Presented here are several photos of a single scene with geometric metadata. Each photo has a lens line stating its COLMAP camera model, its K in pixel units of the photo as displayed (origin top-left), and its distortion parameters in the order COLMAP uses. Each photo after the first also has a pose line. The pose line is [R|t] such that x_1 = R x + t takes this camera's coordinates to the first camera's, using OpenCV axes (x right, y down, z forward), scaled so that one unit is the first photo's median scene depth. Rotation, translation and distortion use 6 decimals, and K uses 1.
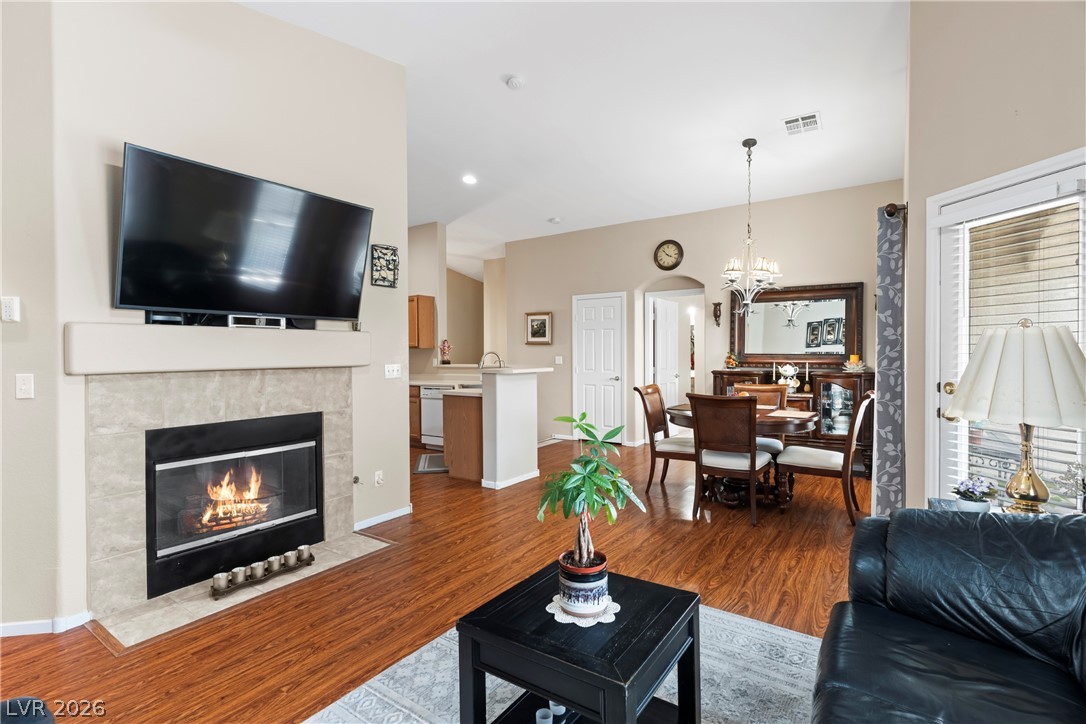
lens RADIAL K [[513.1, 0, 544.2], [0, 513.1, 358.8], [0, 0, 1]] dist [0.001229, 0.001118]
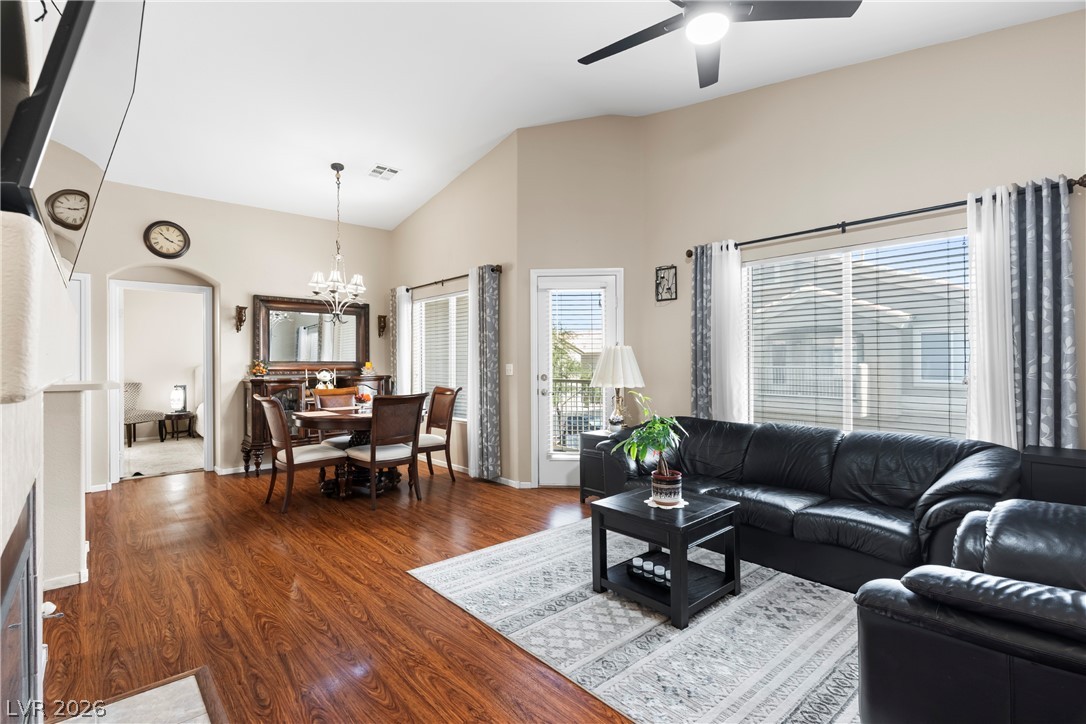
lens RADIAL K [[513.1, 0, 544.2], [0, 513.1, 358.8], [0, 0, 1]] dist [0.001229, 0.001118]
pose [[0.236493, 0.007025, 0.971608, -0.774799], [0.017341, 0.999784, -0.011449, 0.009974], [-0.971479, 0.019556, 0.236320, 0.454115]]
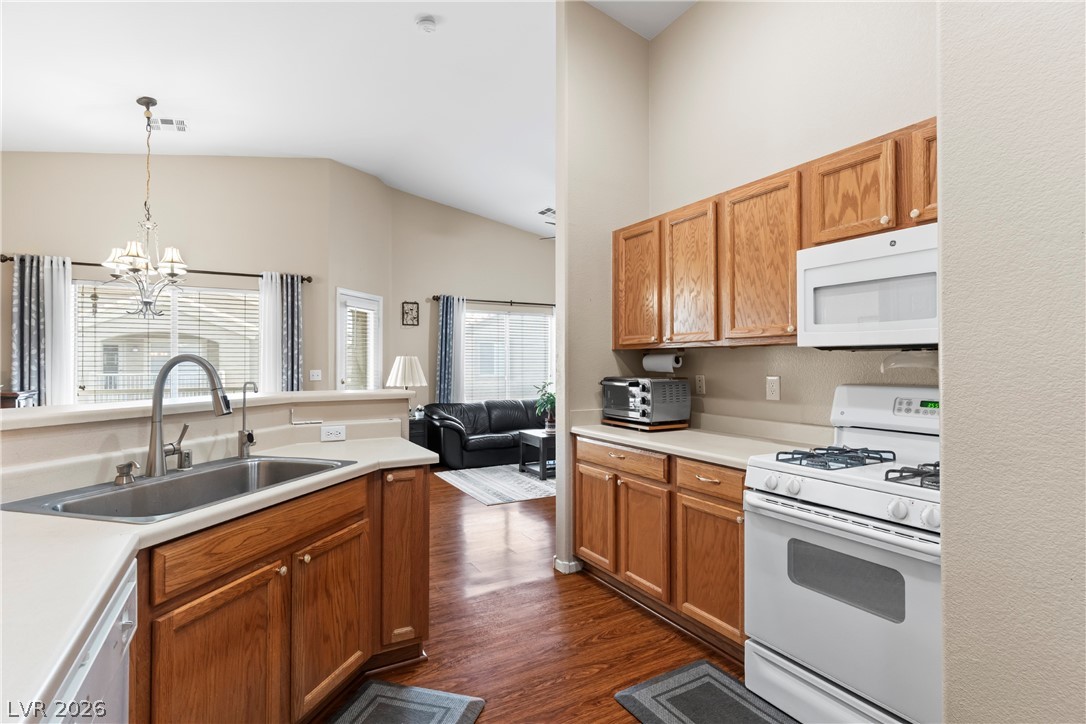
lens RADIAL K [[530.9, 0, 542.6], [0, 530.9, 359.5], [0, 0, 1]] dist [0.002062, 0.000141]
pose [[-0.900130, 0.010686, 0.435490, -0.711878], [0.011724, 0.999931, -0.000302, -0.017670], [-0.435463, 0.004834, -0.900194, 2.071147]]
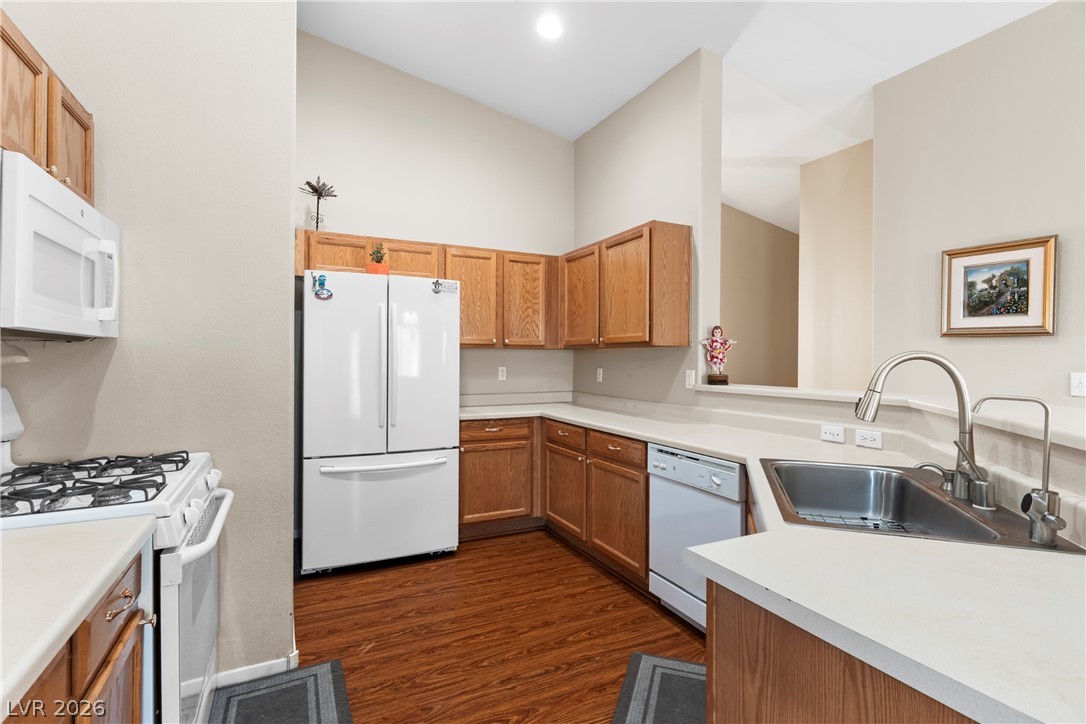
lens RADIAL K [[513.1, 0, 544.2], [0, 513.1, 358.8], [0, 0, 1]] dist [0.001229, 0.001118]
pose [[0.873612, 0.012748, -0.486456, -0.243949], [-0.017254, 0.999840, -0.004783, -0.013013], [0.486317, 0.012572, 0.873692, 1.240627]]
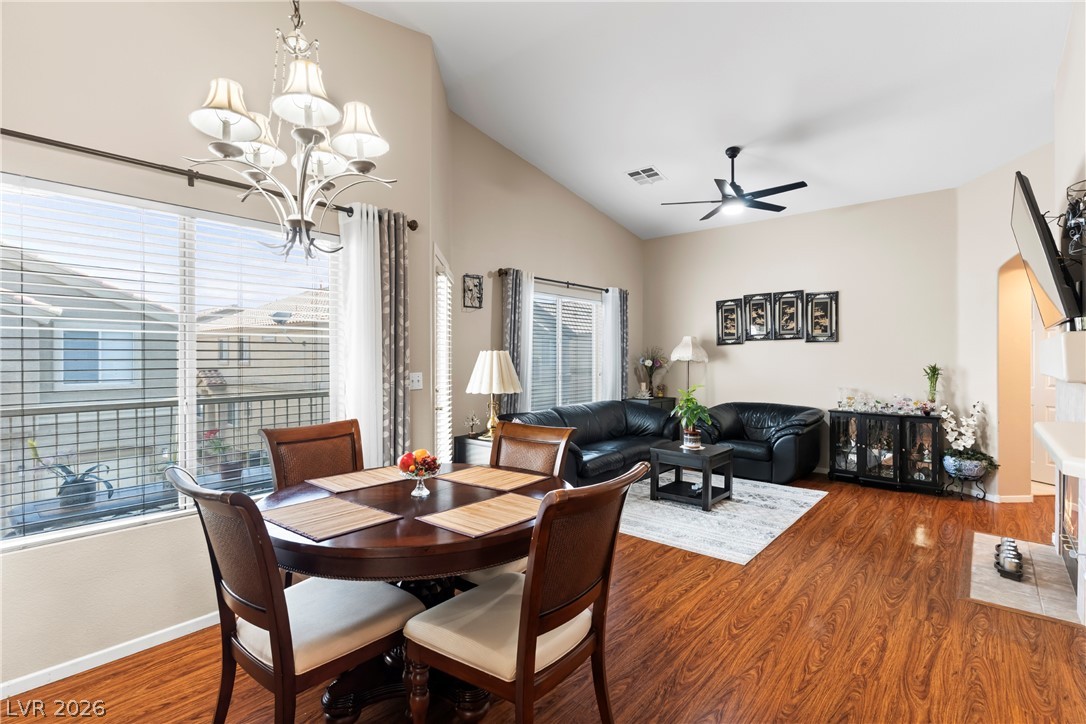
lens RADIAL K [[513.1, 0, 544.2], [0, 513.1, 358.8], [0, 0, 1]] dist [0.001229, 0.001118]
pose [[-0.994770, 0.004461, 0.102046, 0.286972], [0.006096, 0.999858, 0.015714, -0.034687], [-0.101961, 0.016253, -0.994656, 1.856490]]
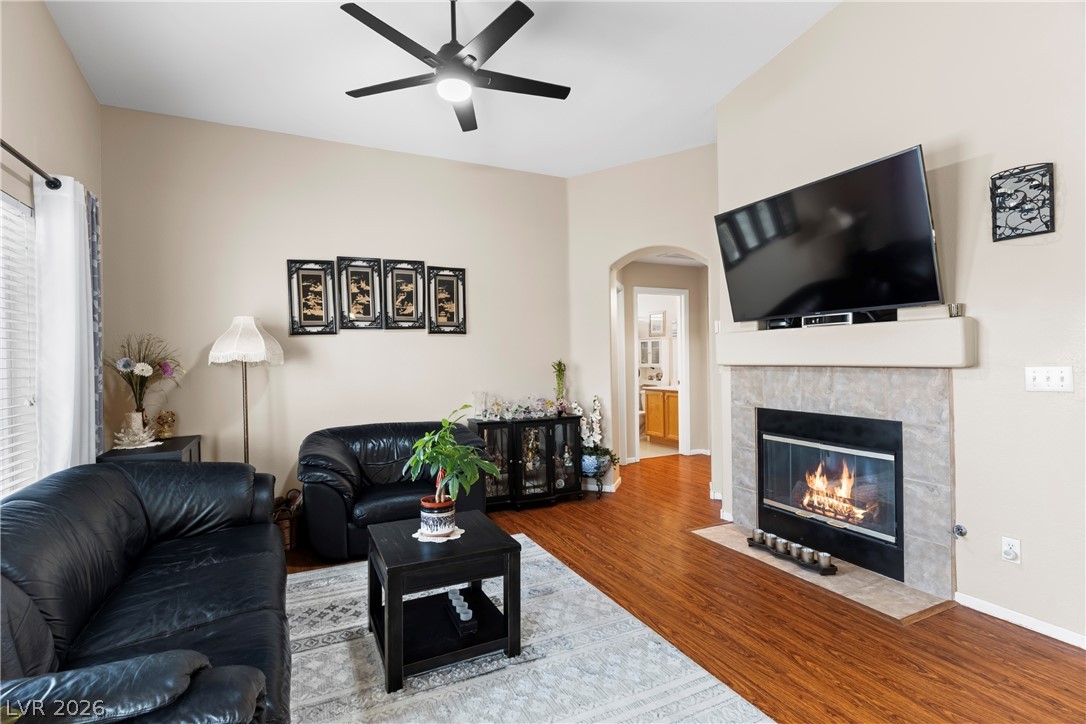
lens RADIAL K [[513.1, 0, 544.2], [0, 513.1, 358.8], [0, 0, 1]] dist [0.001229, 0.001118]
pose [[-0.487166, 0.016474, -0.873154, 0.549680], [0.006929, 0.999863, 0.014999, -0.012529], [0.873282, 0.001257, -0.487213, 0.908521]]
